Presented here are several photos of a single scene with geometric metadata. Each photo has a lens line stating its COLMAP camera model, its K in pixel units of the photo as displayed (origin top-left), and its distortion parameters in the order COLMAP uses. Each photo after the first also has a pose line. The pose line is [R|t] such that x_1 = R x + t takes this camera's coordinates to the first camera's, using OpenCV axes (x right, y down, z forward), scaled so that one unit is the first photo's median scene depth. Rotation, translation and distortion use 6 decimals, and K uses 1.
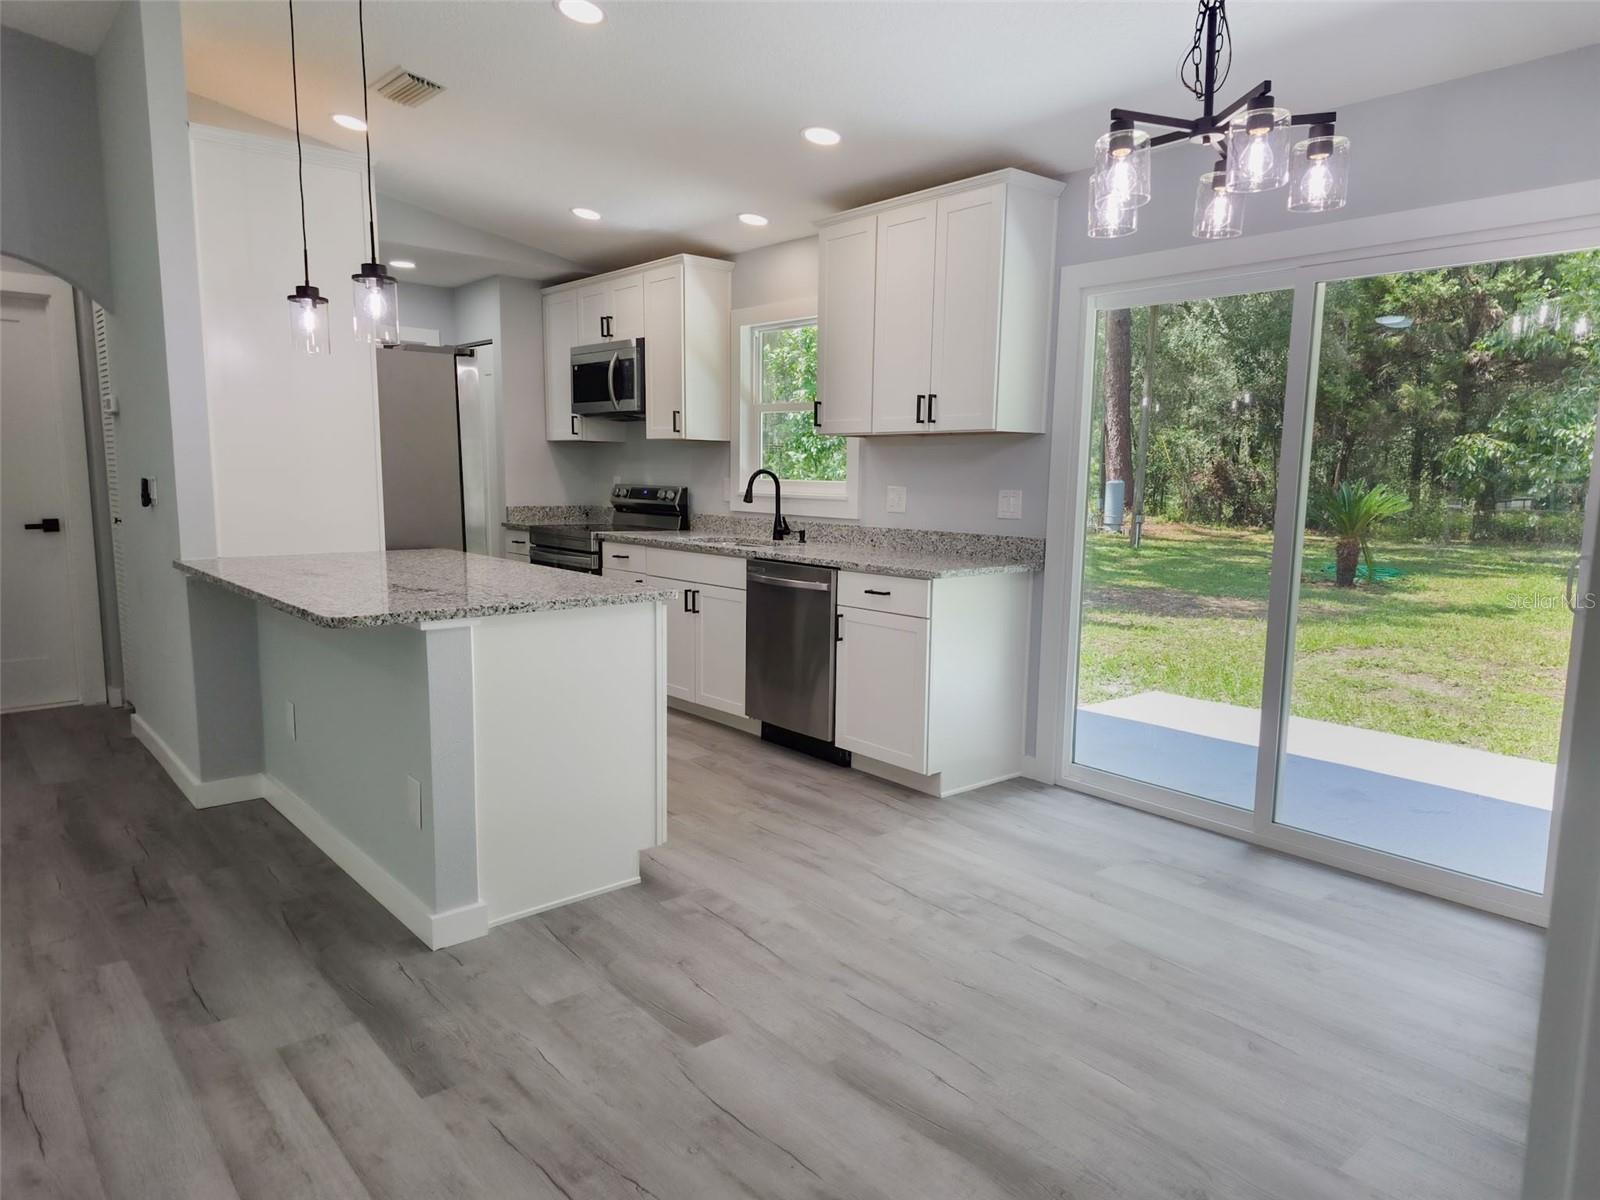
lens RADIAL K [[1055.3, 0, 806.9], [0, 1055.3, 623.7], [0, 0, 1]] dist [0.134506, -0.137380]
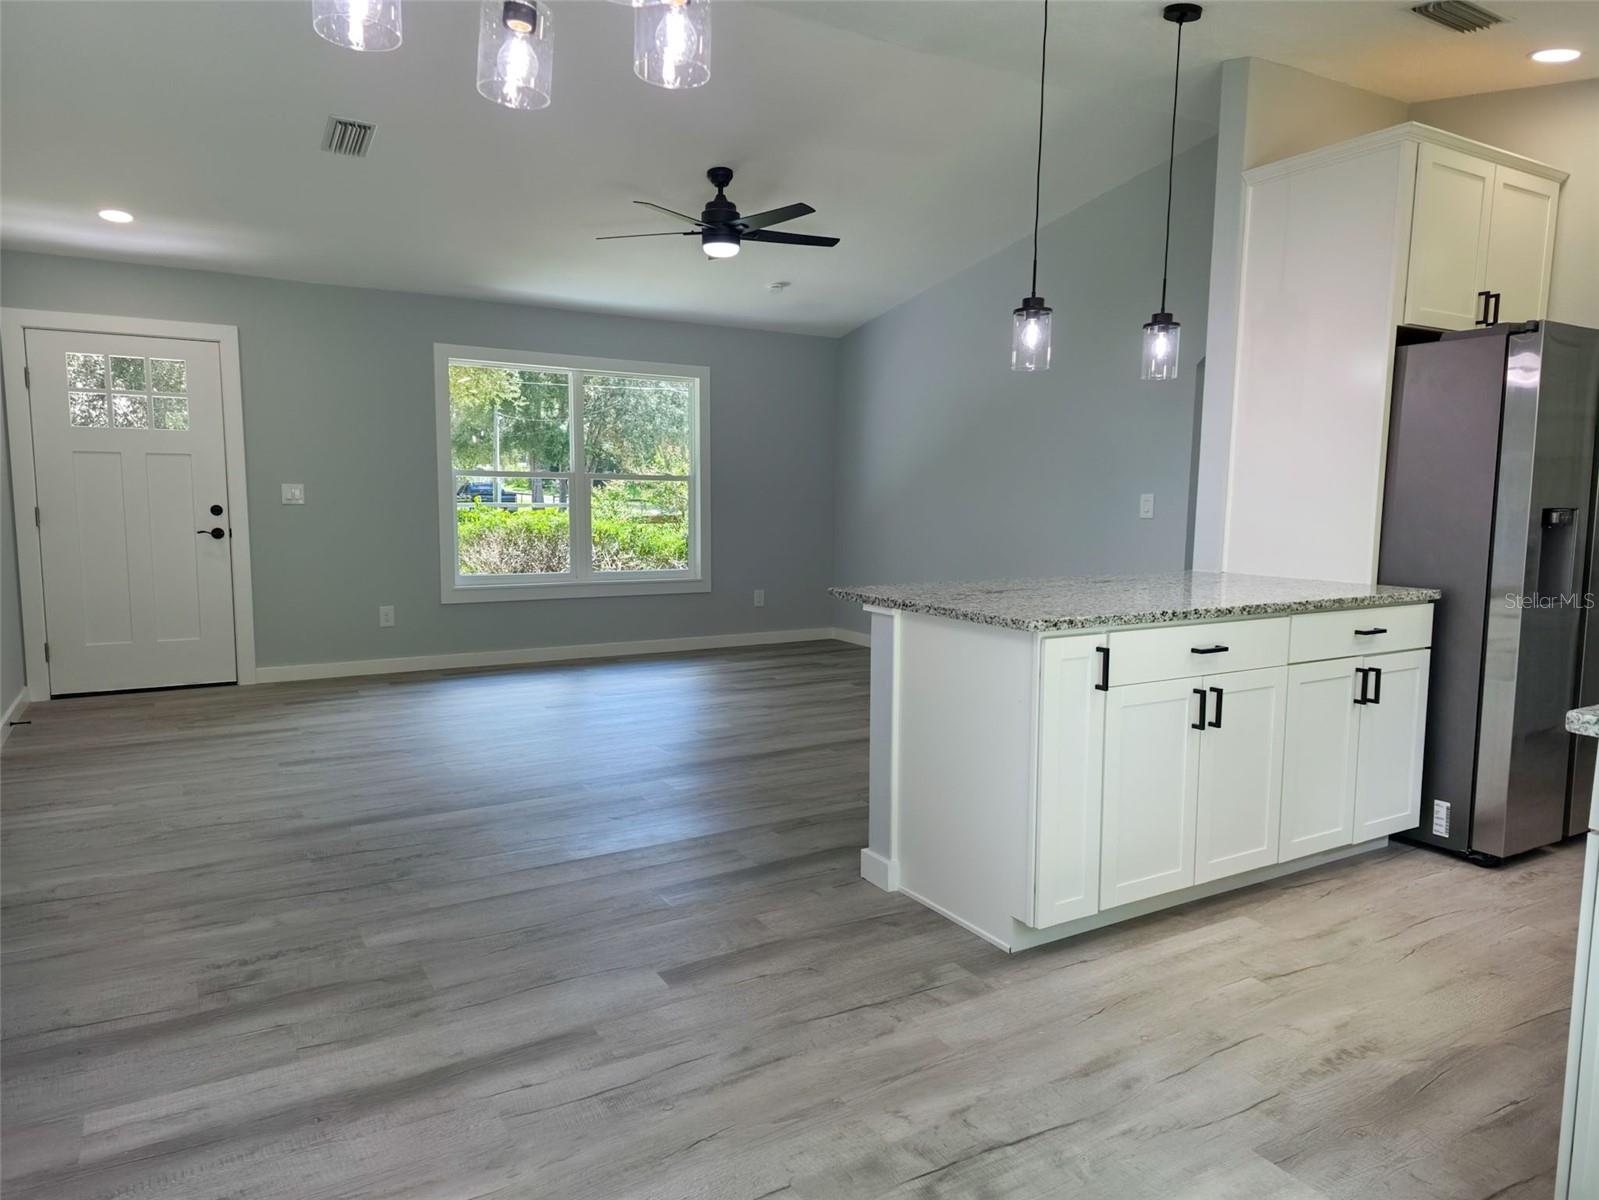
lens RADIAL K [[1031.0, 0, 805.6], [0, 1031.0, 660.8], [0, 0, 1]] dist [0.062098, -0.062950]
pose [[-0.162085, 0.155137, -0.974505, 0.445680], [-0.158991, 0.970555, 0.180953, -0.078645], [0.973884, 0.184267, -0.132647, 0.610730]]
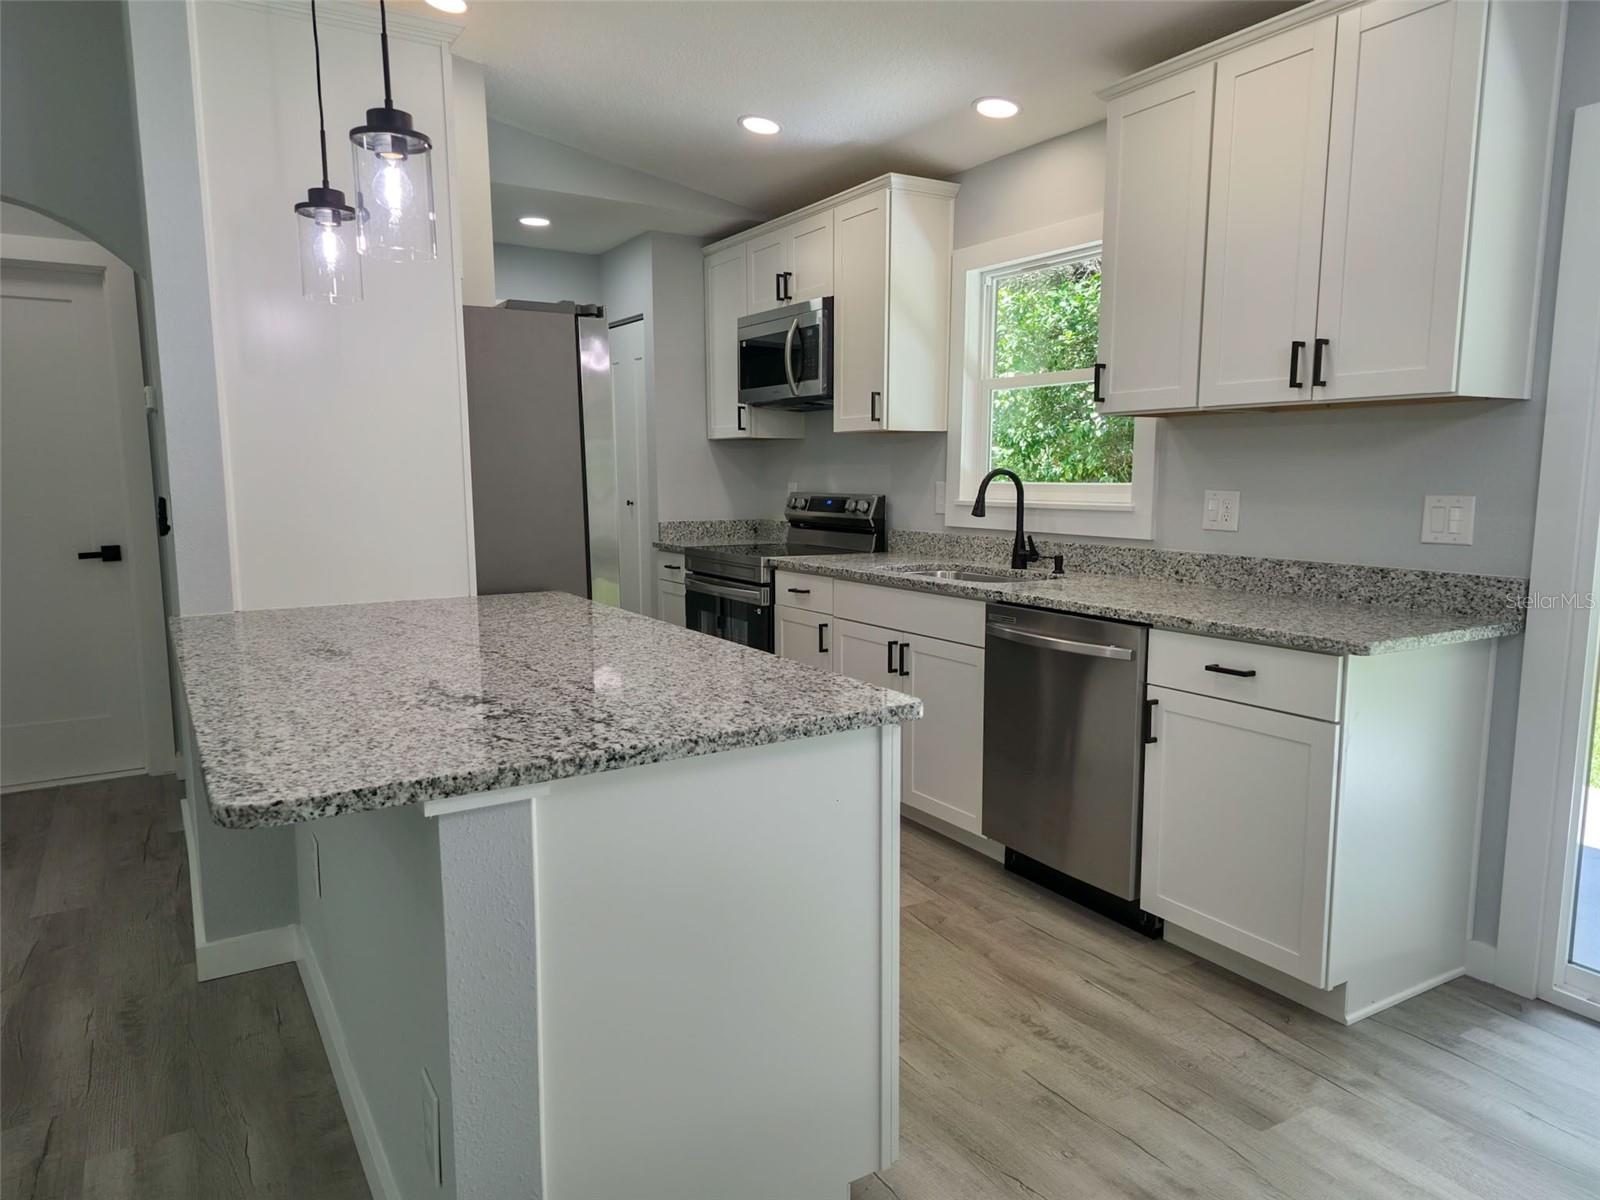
lens RADIAL K [[1055.3, 0, 806.9], [0, 1055.3, 623.7], [0, 0, 1]] dist [0.134506, -0.137380]
pose [[0.988329, 0.007662, -0.152140, -0.066037], [-0.007694, 0.999970, 0.000380, -0.046574], [0.152138, 0.000795, 0.988359, 0.309073]]
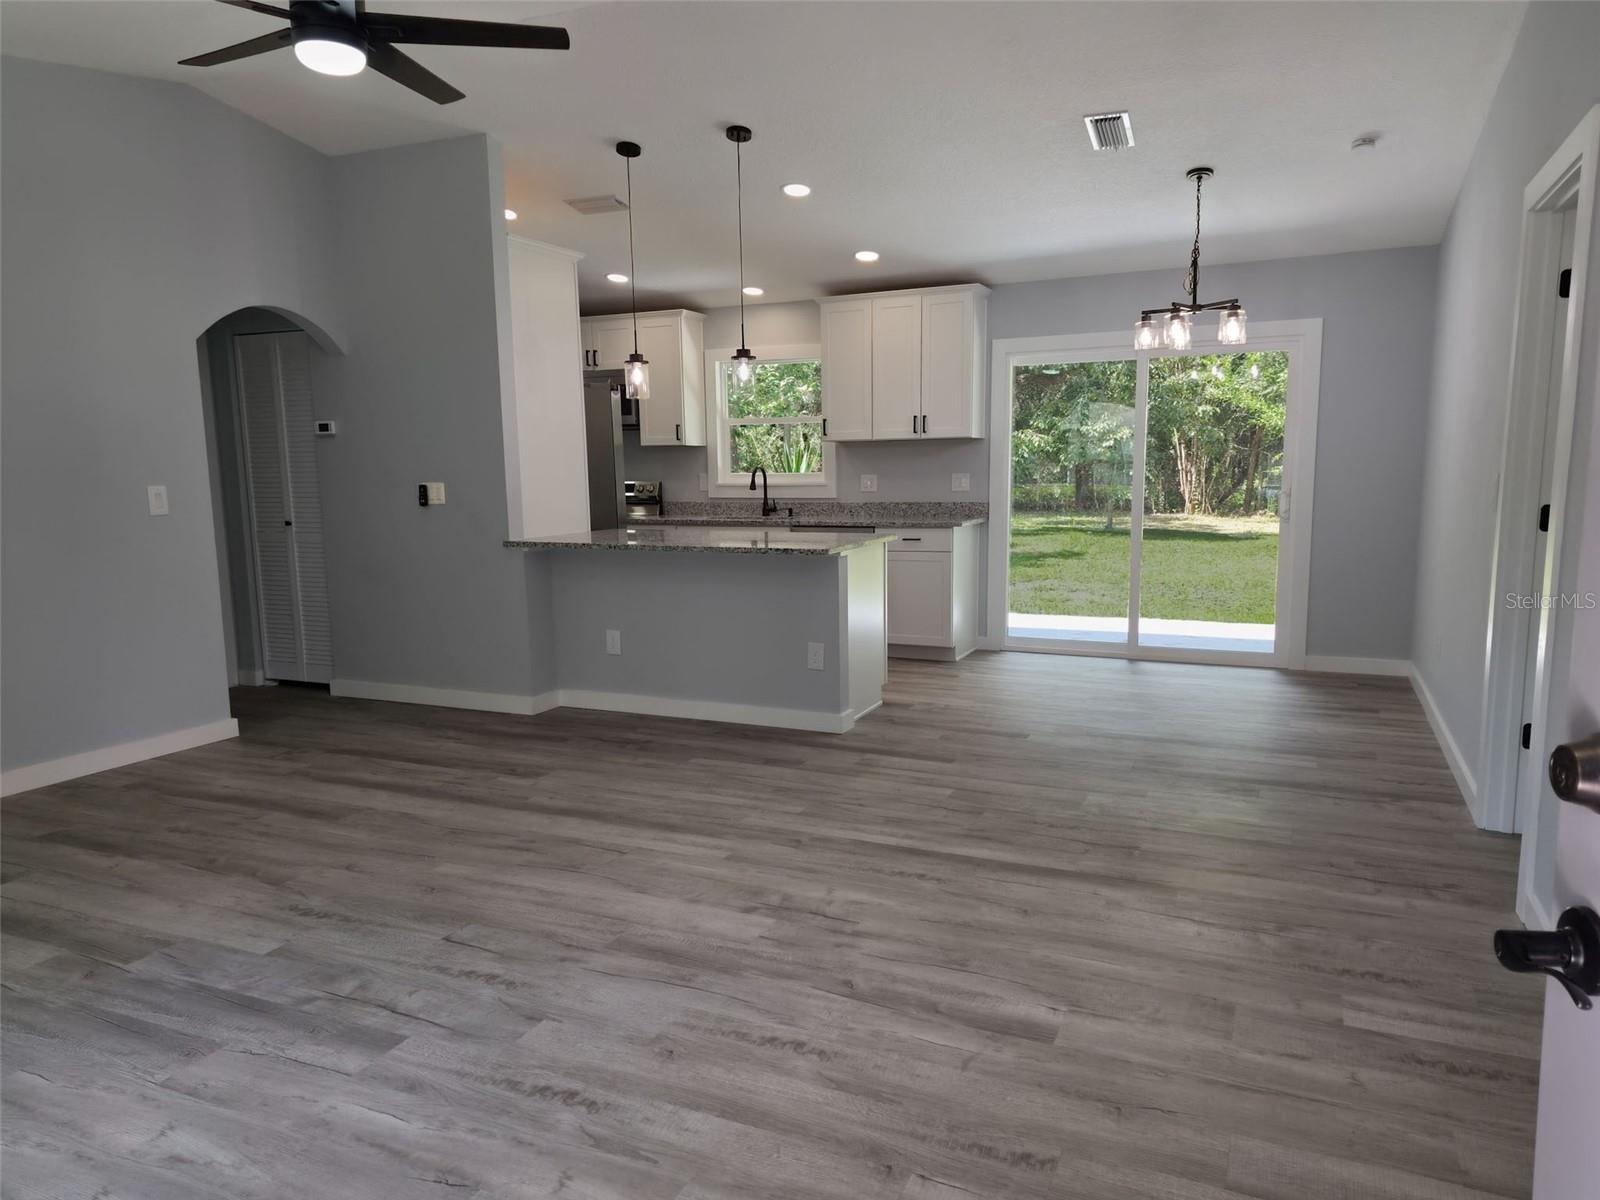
lens RADIAL K [[1081.4, 0, 822.9], [0, 1081.4, 634.0], [0, 0, 1]] dist [0.125553, -0.188405]
pose [[0.897573, -0.093433, 0.430851, -0.664500], [0.090521, 0.995520, 0.027307, 0.048547], [-0.431472, 0.014491, 0.902010, -0.362710]]
